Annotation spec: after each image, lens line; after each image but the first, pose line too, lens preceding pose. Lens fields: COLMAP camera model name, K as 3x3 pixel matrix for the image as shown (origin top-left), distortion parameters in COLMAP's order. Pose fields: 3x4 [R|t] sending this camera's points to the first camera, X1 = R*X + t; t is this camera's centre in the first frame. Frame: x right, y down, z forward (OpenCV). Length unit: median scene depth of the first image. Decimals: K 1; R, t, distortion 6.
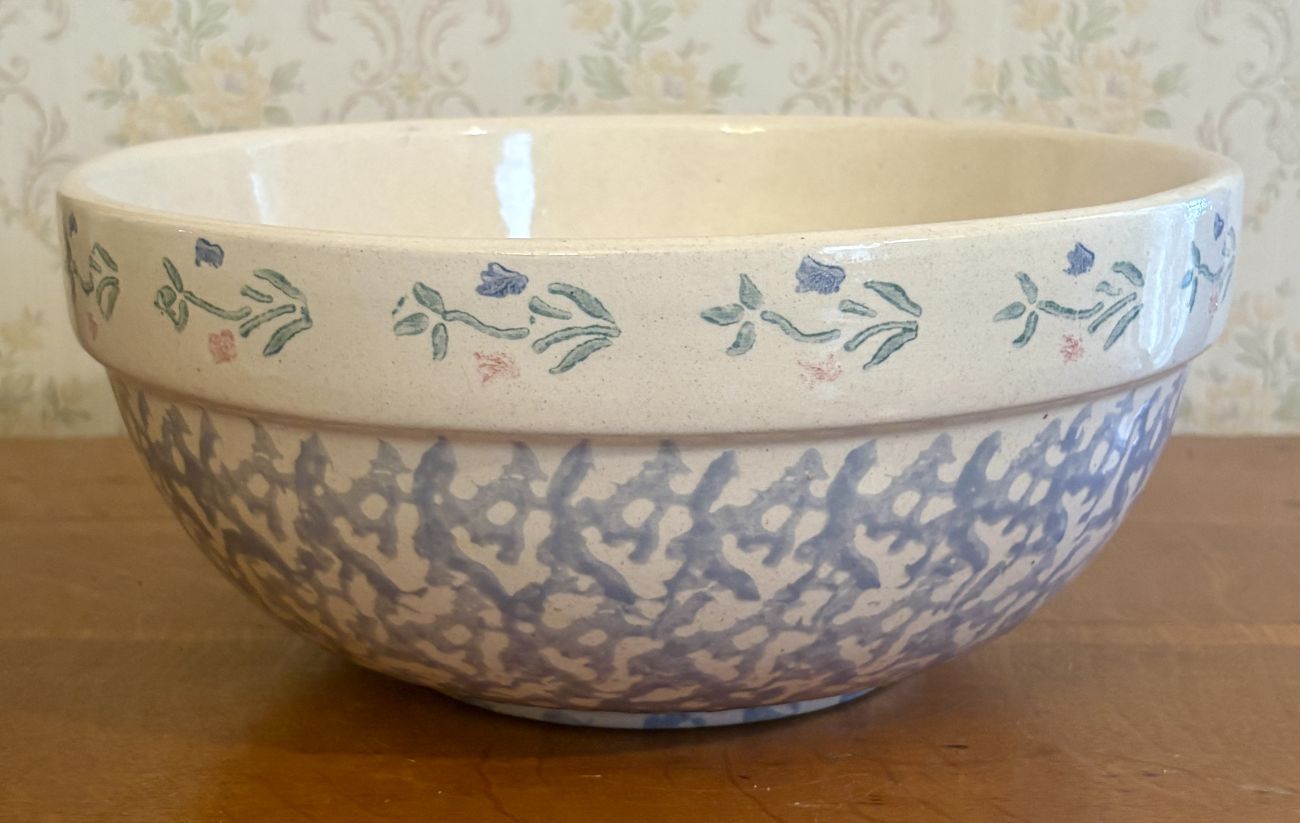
lens RADIAL K [[2066.1, 0, 650.0], [0, 2066.1, 411.5], [0, 0, 1]] dist [0.236834, -0.970363]
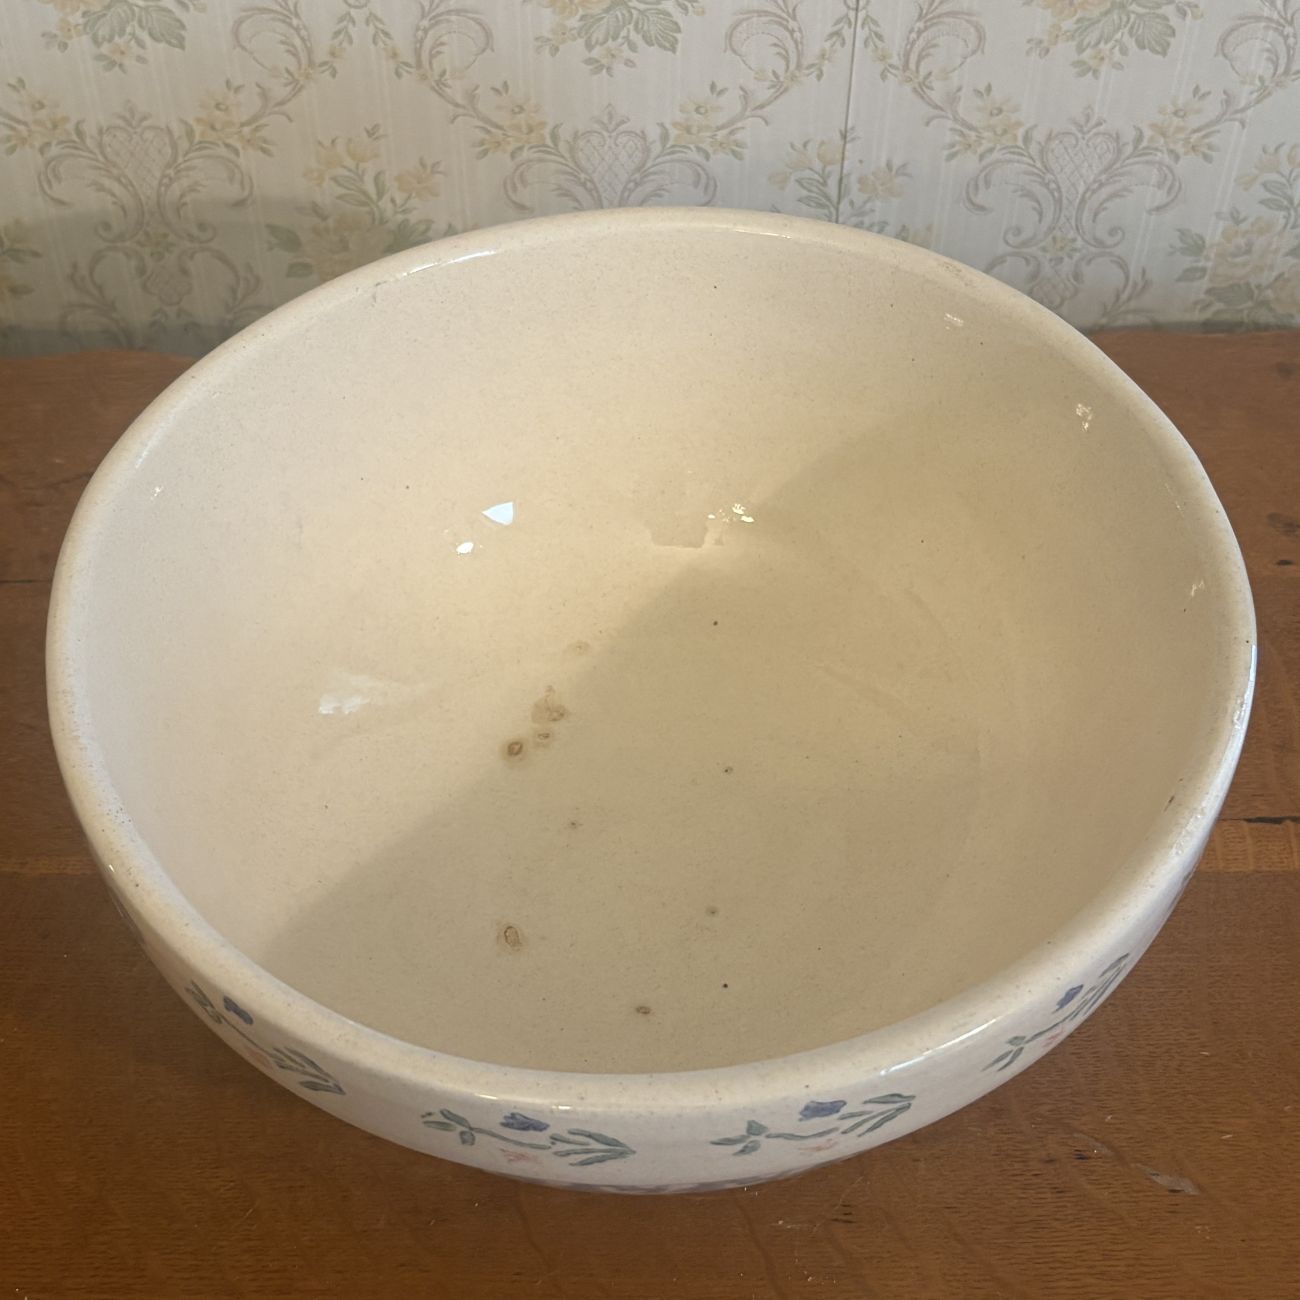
lens RADIAL K [[2061.6, 0, 650.0], [0, 2061.6, 650.0], [0, 0, 1]] dist [0.208876, -0.741888]
pose [[0.999808, -0.013113, 0.014558, -0.017917], [0.001887, 0.803993, 0.594636, -0.839629], [-0.019502, -0.594494, 0.803863, 0.264531]]
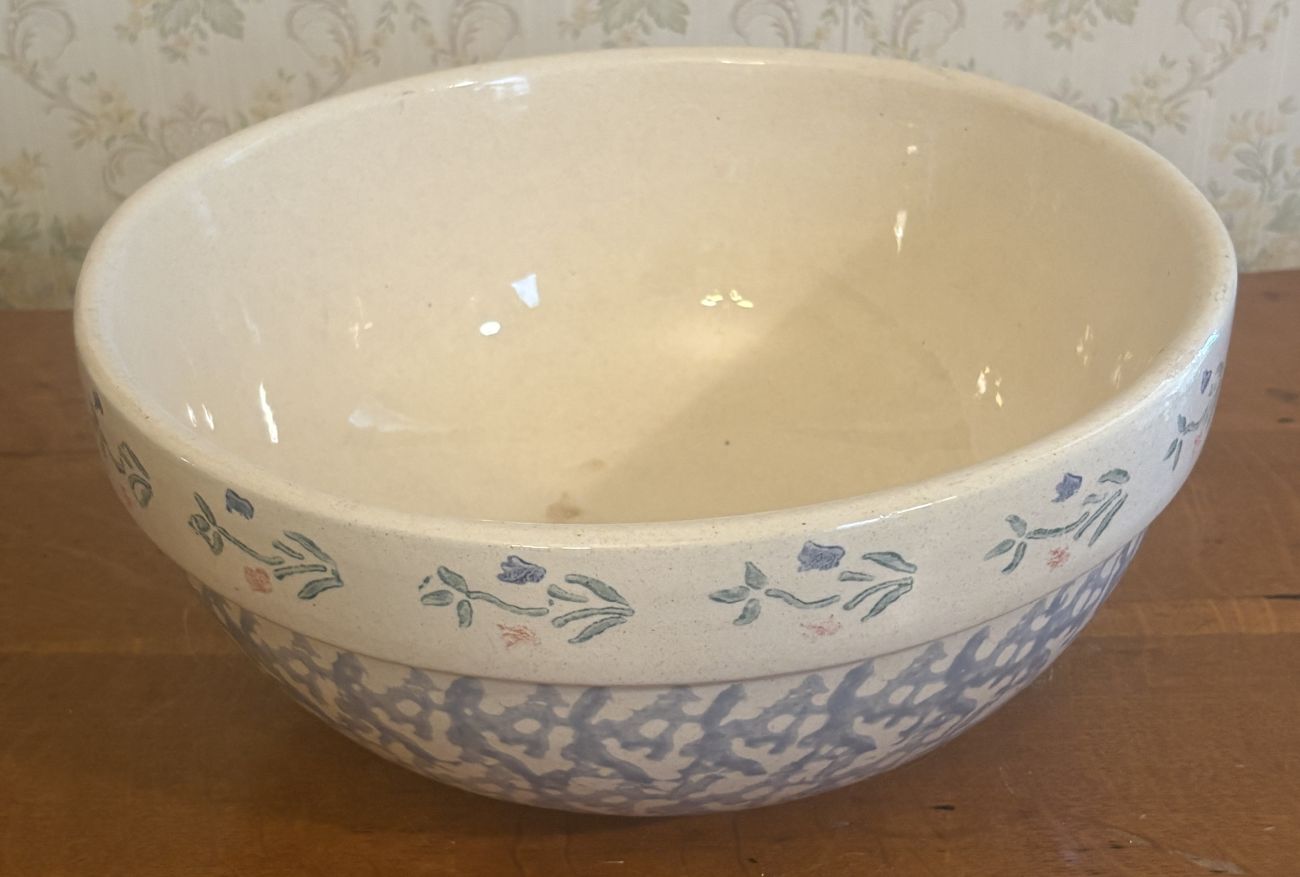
lens RADIAL K [[2065.9, 0, 654.9], [0, 2065.9, 459.4], [0, 0, 1]] dist [0.242568, -0.982154]
pose [[0.999682, -0.025212, -0.001074, -0.000401], [0.024354, 0.952739, 0.302812, -0.409606], [-0.006611, -0.302742, 0.953050, 0.005467]]
